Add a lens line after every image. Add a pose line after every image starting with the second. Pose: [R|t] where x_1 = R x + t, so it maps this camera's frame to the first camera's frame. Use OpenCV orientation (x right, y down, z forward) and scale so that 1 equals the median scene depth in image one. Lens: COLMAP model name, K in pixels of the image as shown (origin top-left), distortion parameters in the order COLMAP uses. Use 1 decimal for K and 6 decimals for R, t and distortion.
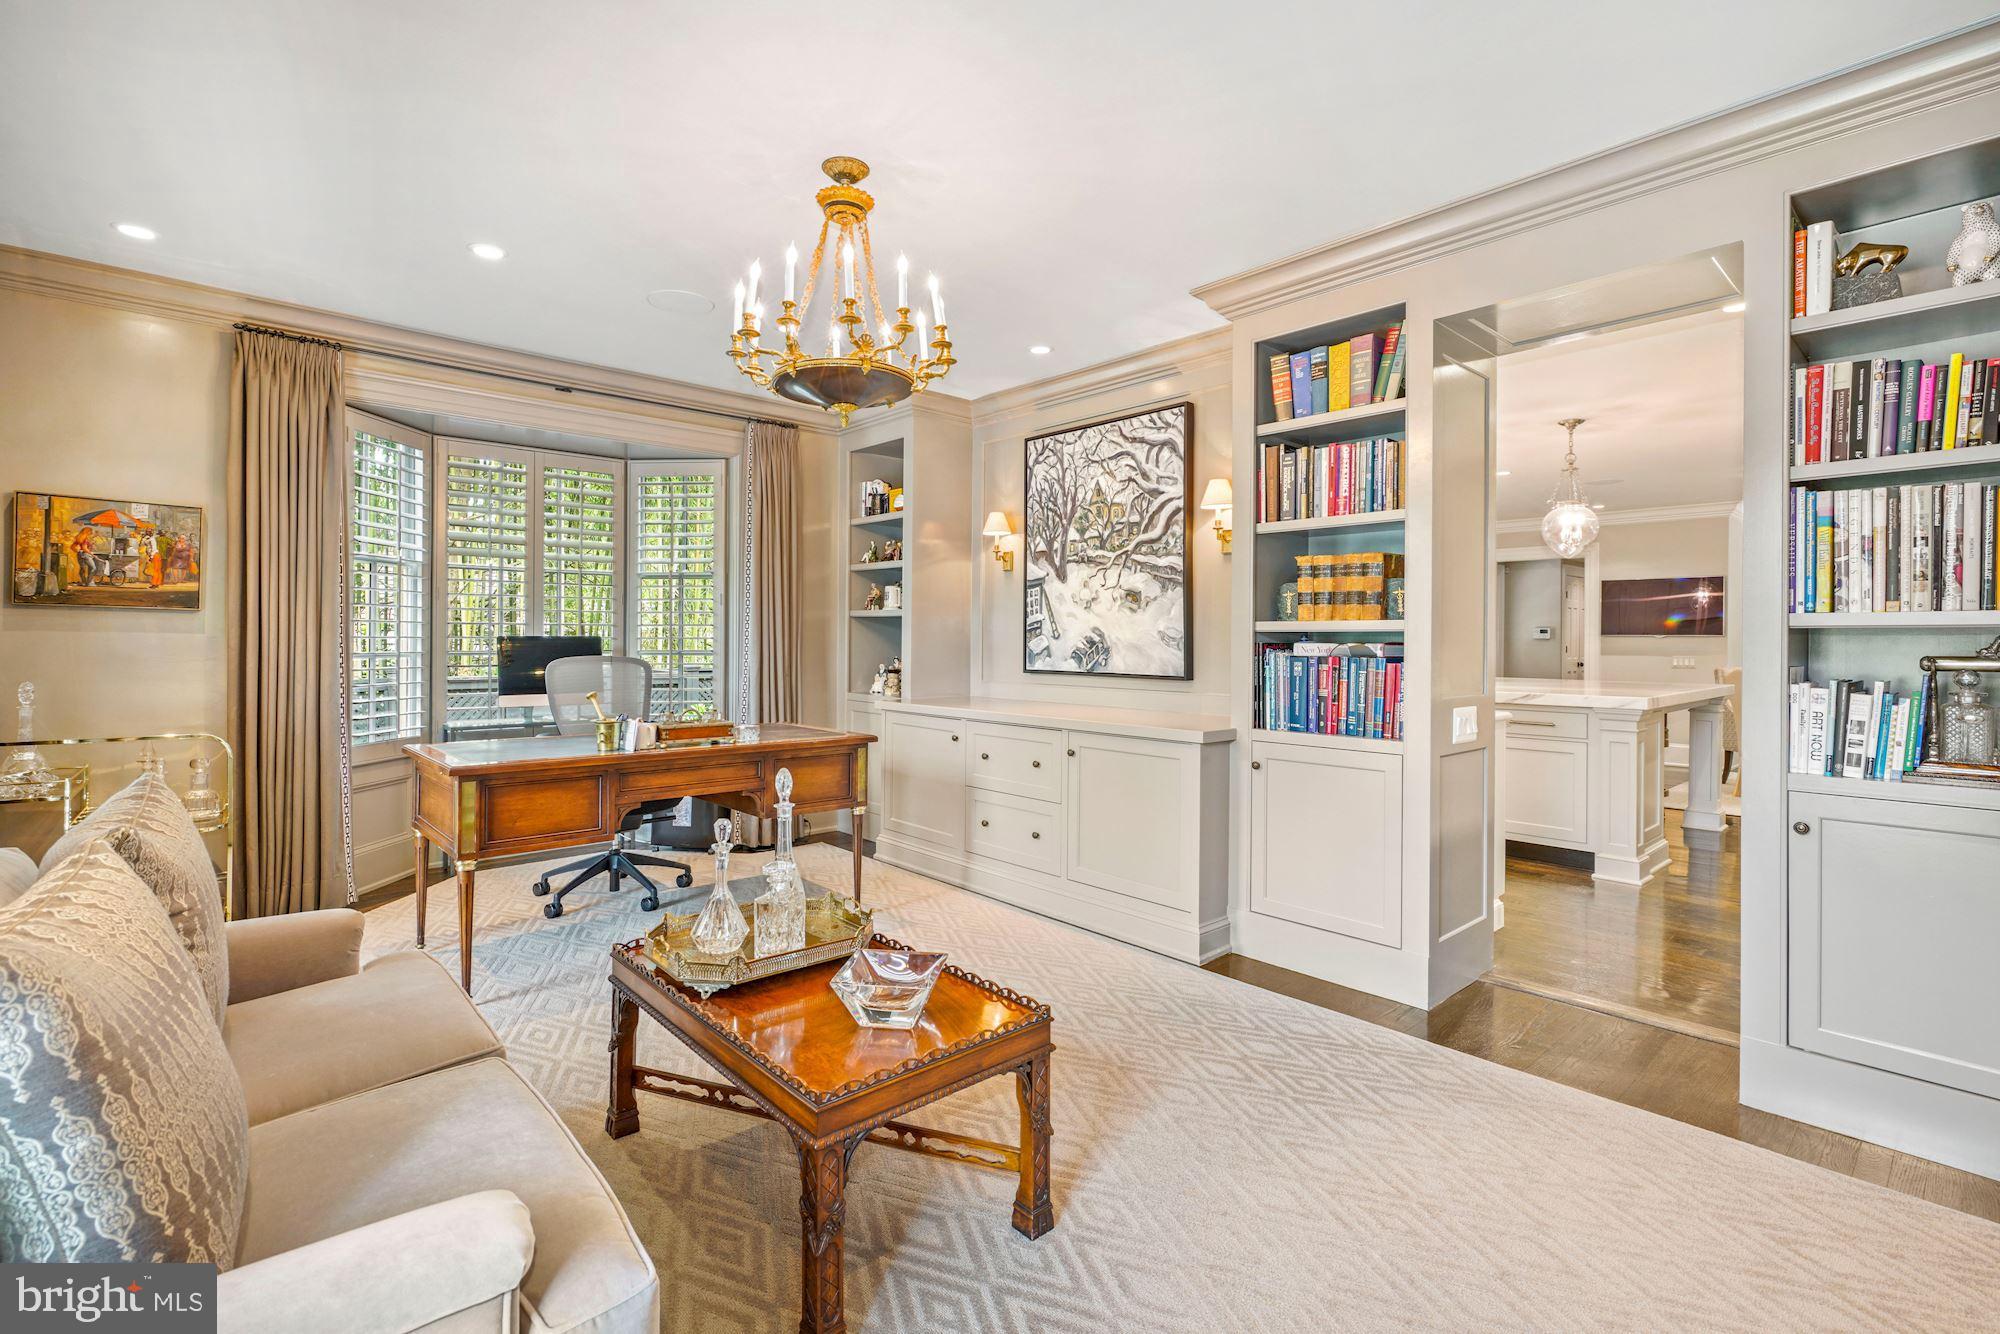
lens RADIAL K [[913.8, 0, 989.9], [0, 913.8, 653.1], [0, 0, 1]] dist [0.002164, -0.000643]
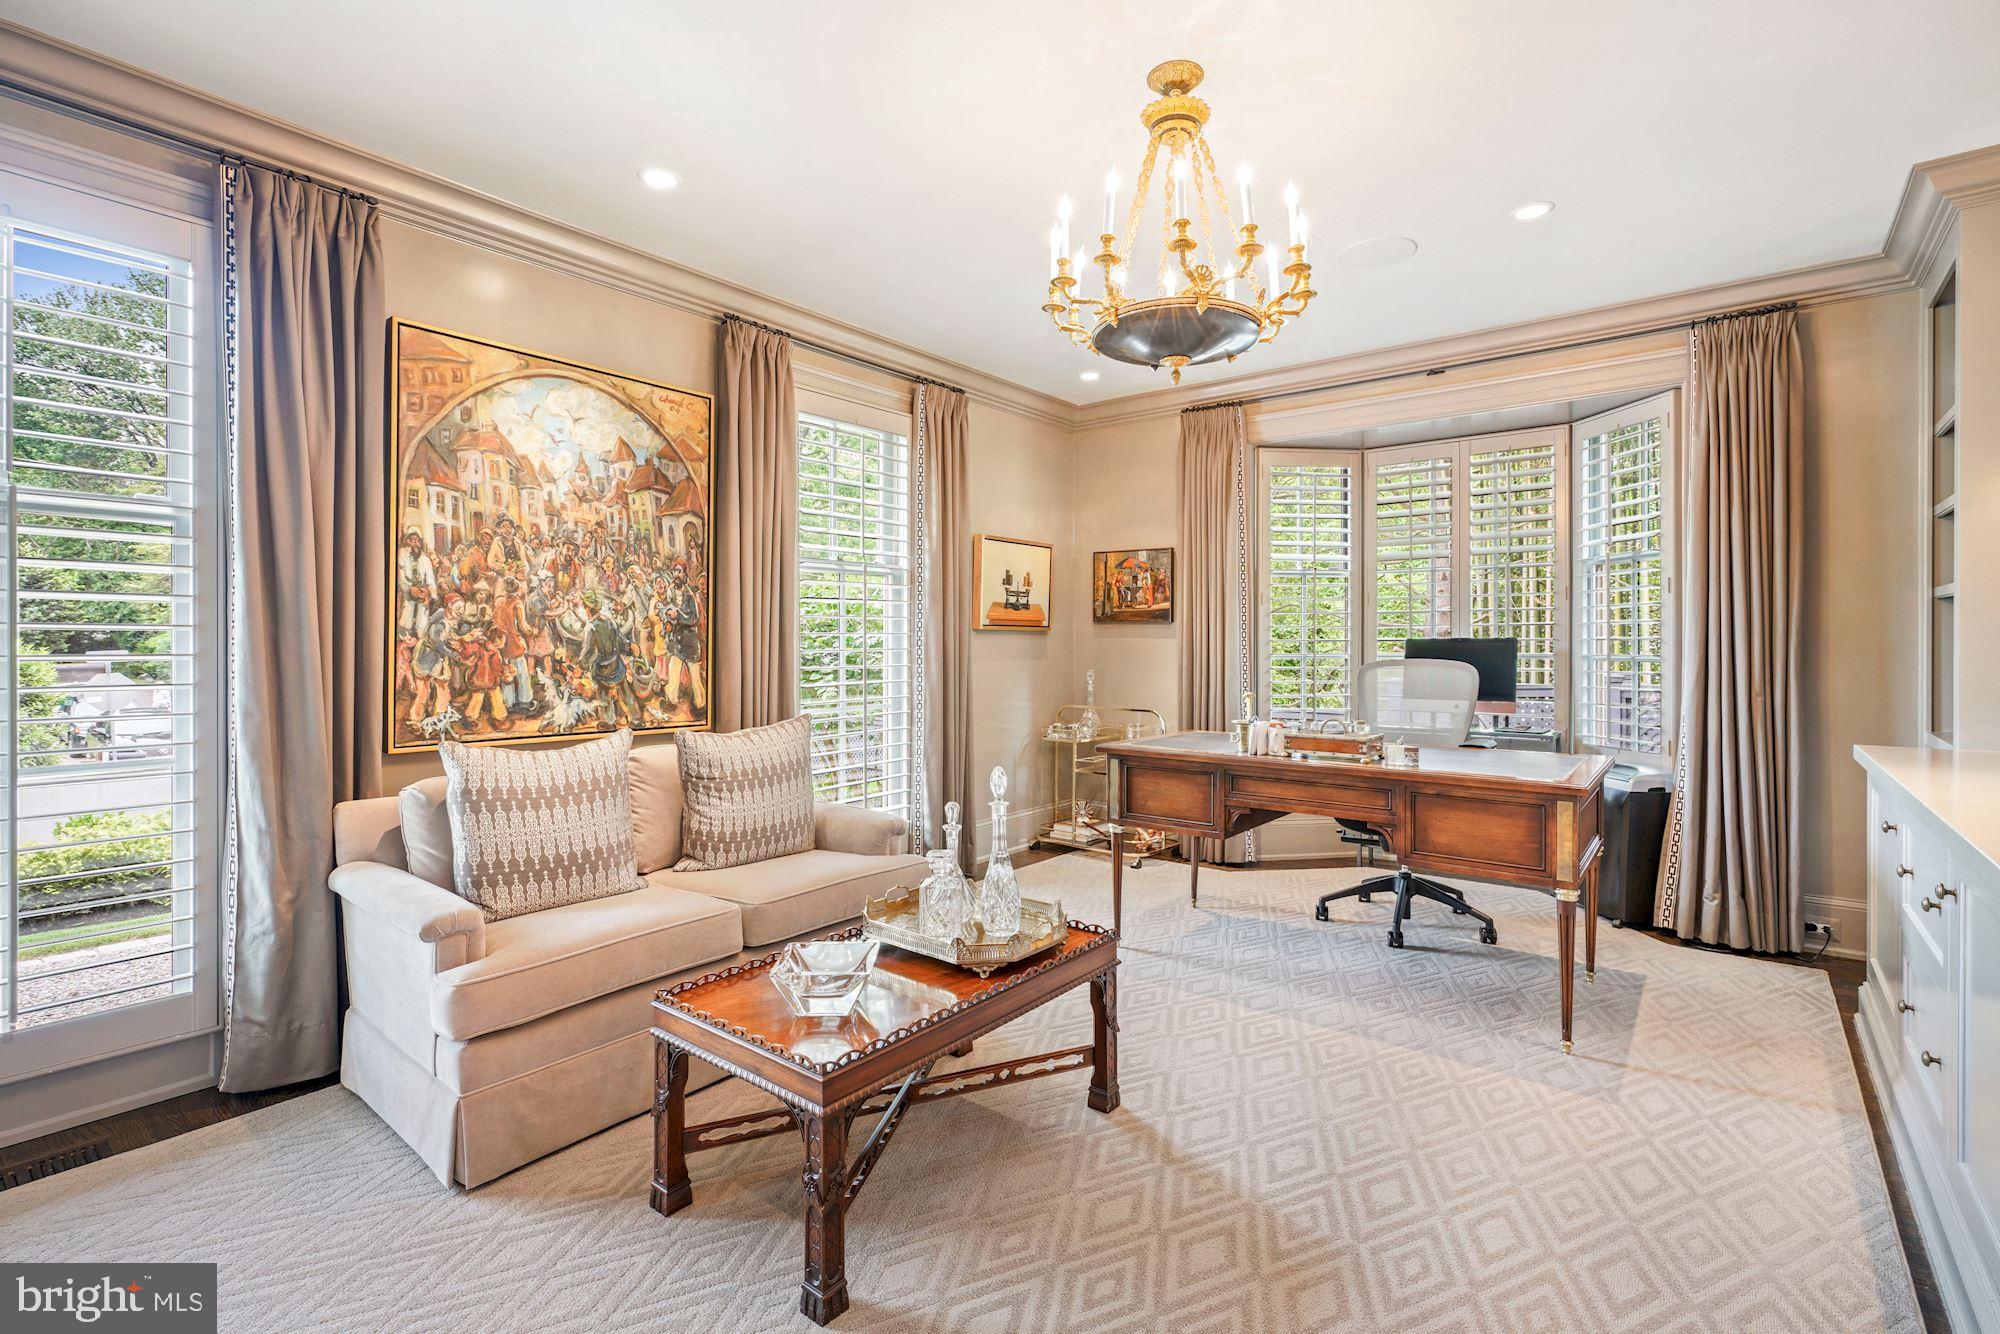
lens RADIAL K [[913.8, 0, 988.4], [0, 913.8, 649.7], [0, 0, 1]] dist [0.002164, -0.000643]
pose [[0.163506, 0.002909, -0.986538, 0.483850], [-0.011242, 0.999936, 0.001086, -0.002946], [0.986478, 0.010913, 0.163528, 0.514402]]
